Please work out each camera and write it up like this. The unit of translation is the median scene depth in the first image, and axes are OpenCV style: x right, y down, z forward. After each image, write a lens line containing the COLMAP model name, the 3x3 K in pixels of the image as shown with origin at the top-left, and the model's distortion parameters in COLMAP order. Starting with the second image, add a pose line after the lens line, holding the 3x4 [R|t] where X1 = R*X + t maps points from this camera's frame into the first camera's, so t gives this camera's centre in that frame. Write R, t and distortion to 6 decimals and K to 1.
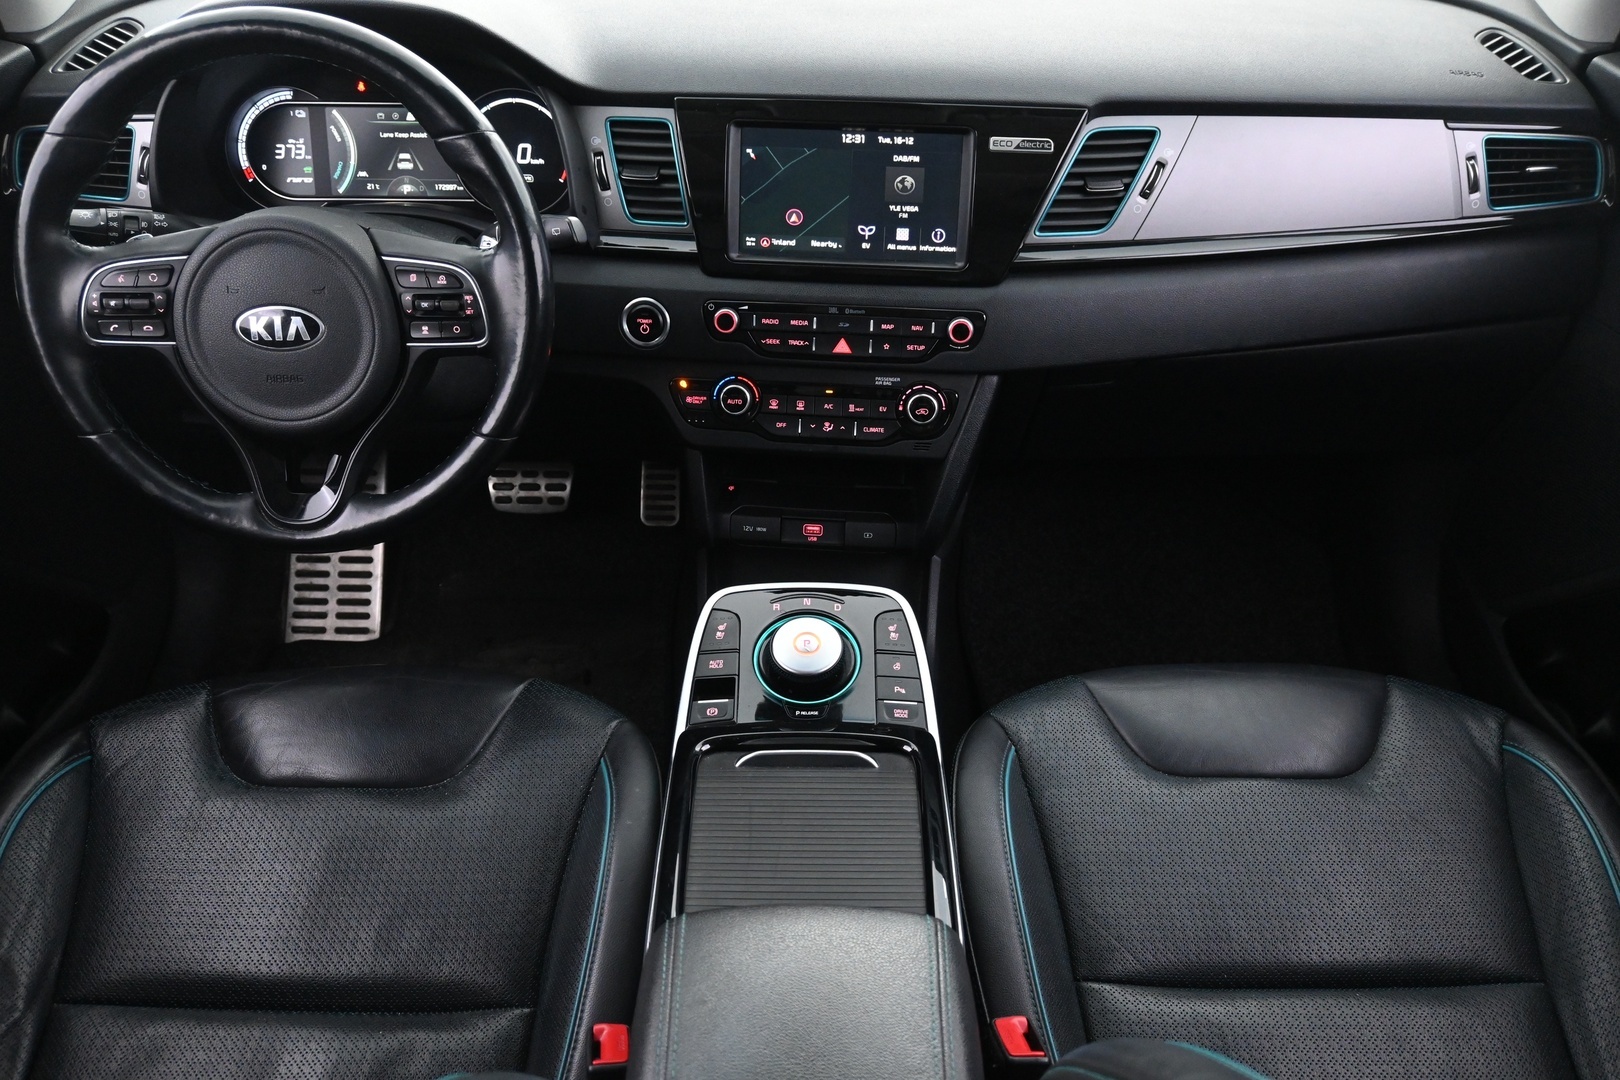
lens RADIAL K [[1297.9, 0, 812.8], [0, 1297.9, 549.9], [0, 0, 1]] dist [-0.012695, -0.000670]
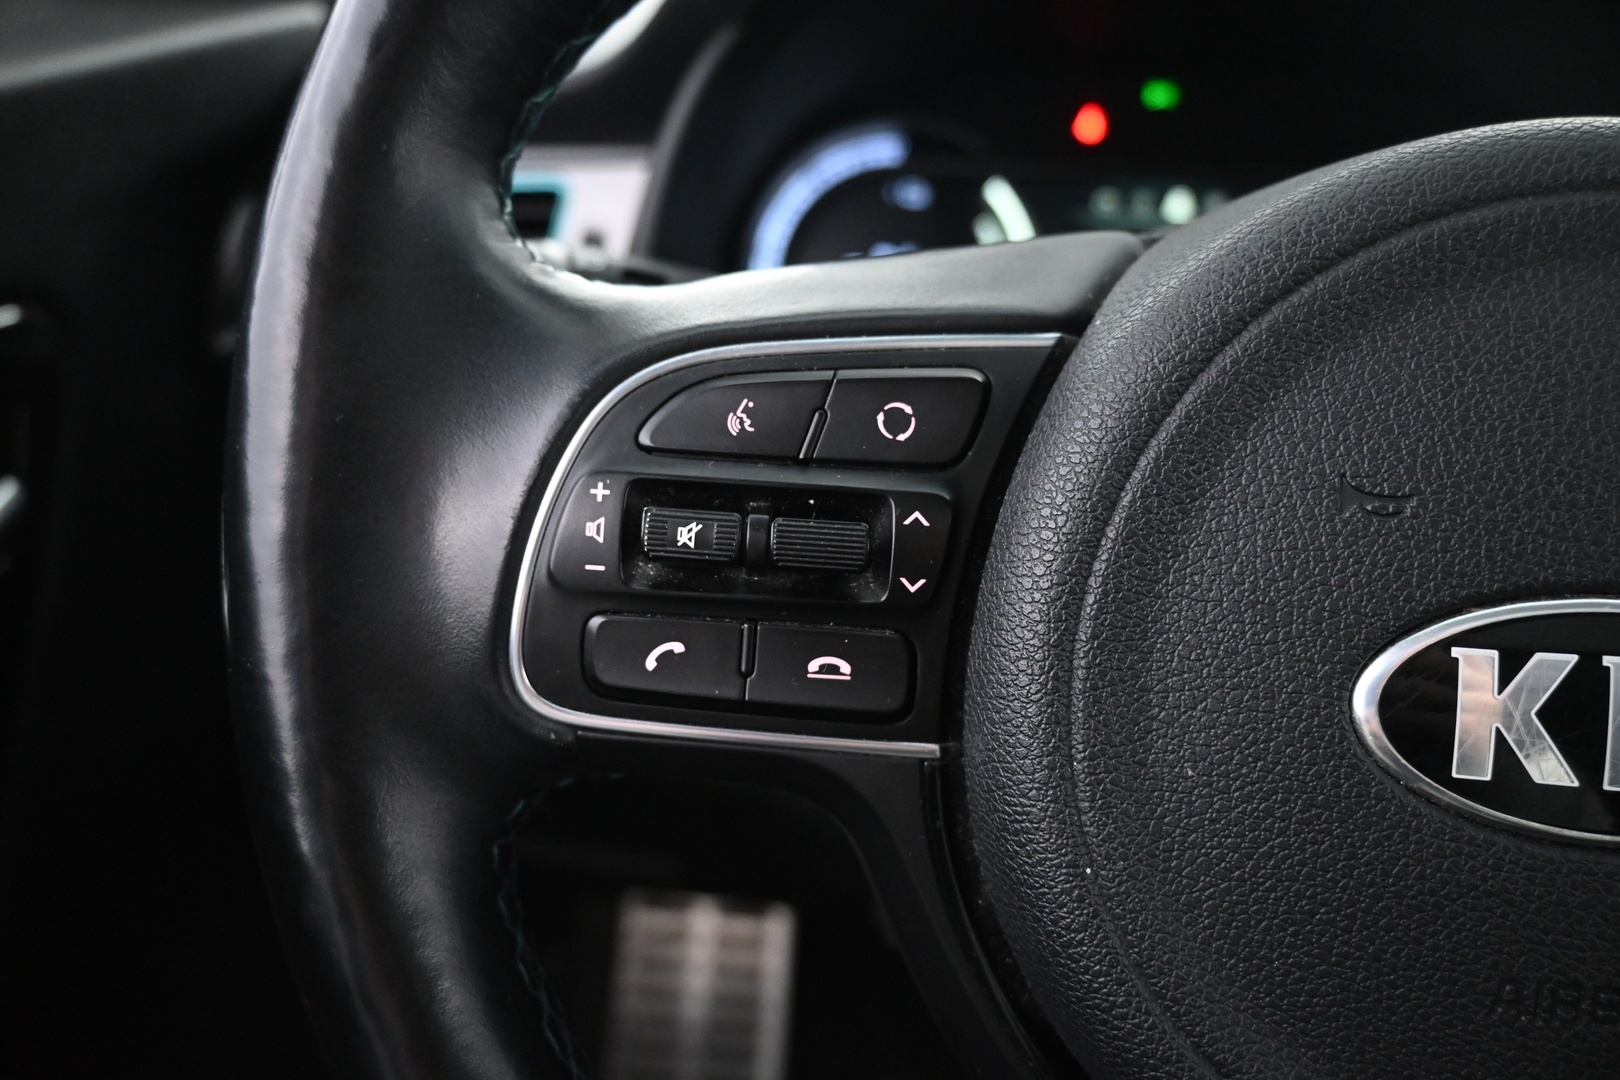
lens RADIAL K [[1246.3, 0, 812.6], [0, 1246.3, 552.6], [0, 0, 1]] dist [-0.003640, 0.007245]
pose [[0.994020, 0.053829, -0.095014, -0.418919], [-0.076867, 0.962909, -0.258645, -0.116775], [0.077568, 0.264401, 0.961288, 0.681416]]
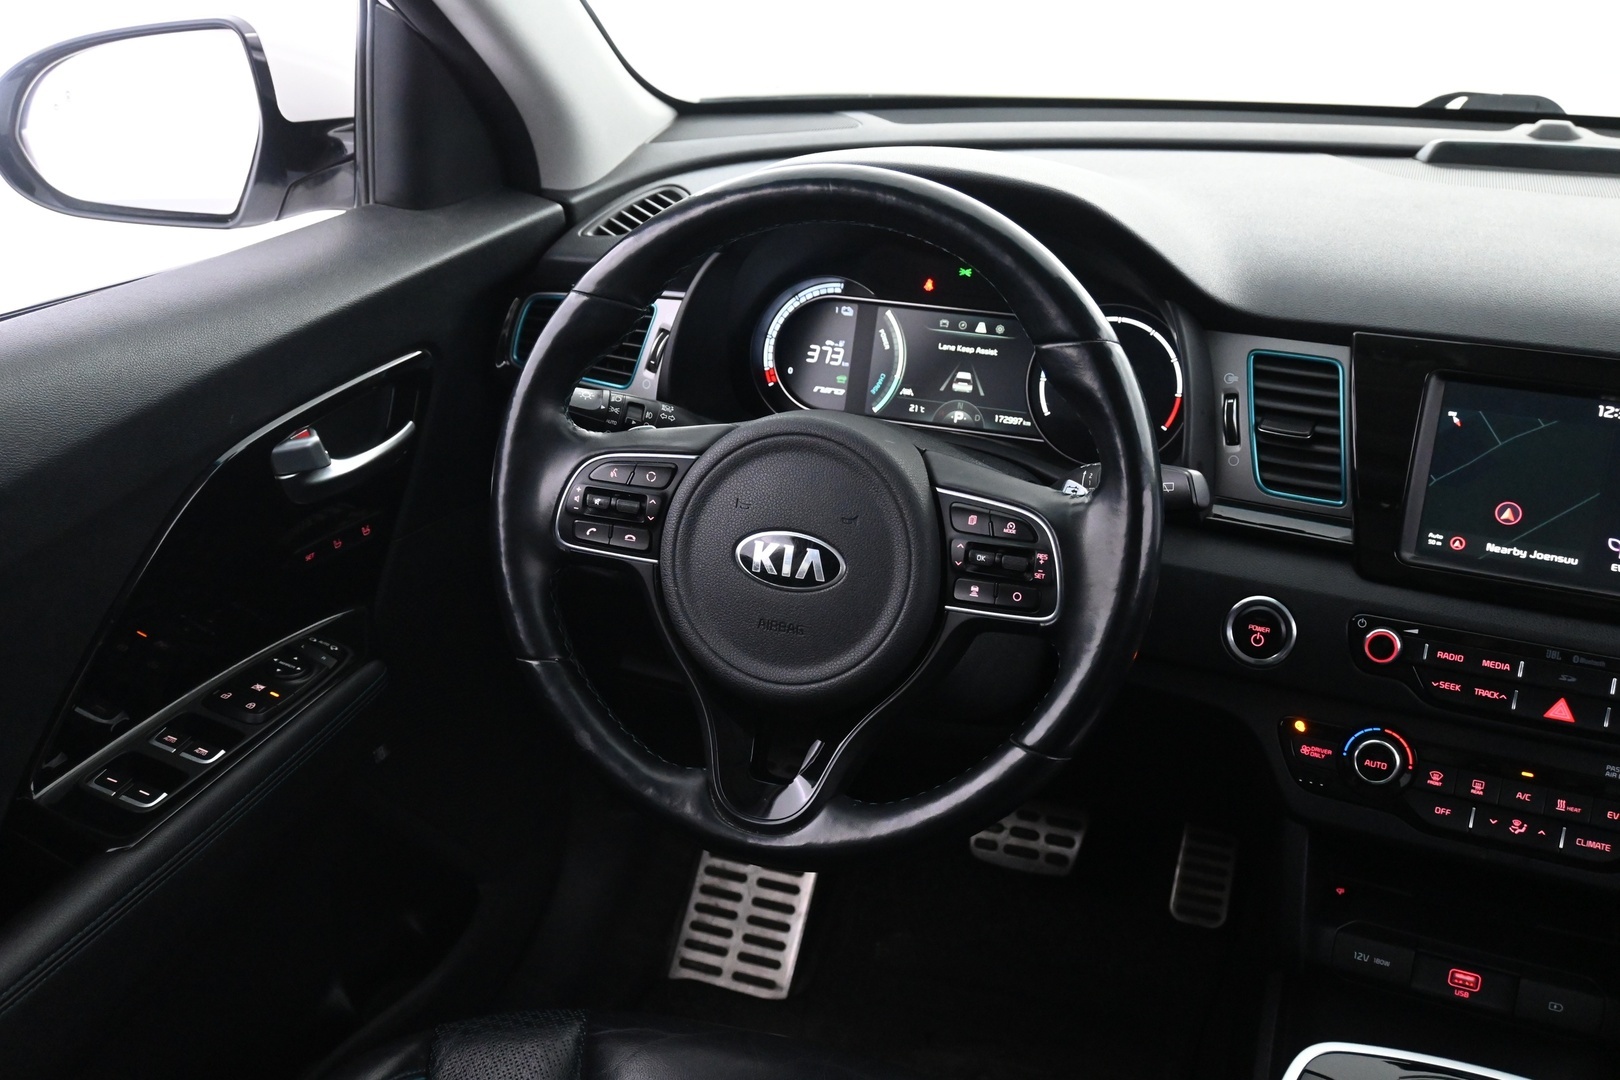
lens RADIAL K [[1701.8, 0, 804.2], [0, 1701.8, 541.3], [0, 0, 1]] dist [-0.002001, 0.000000]
pose [[0.936038, 0.131993, -0.326207, -0.067249], [-0.203289, 0.959485, -0.195094, 0.008109], [0.287240, 0.248929, 0.924947, 0.066930]]
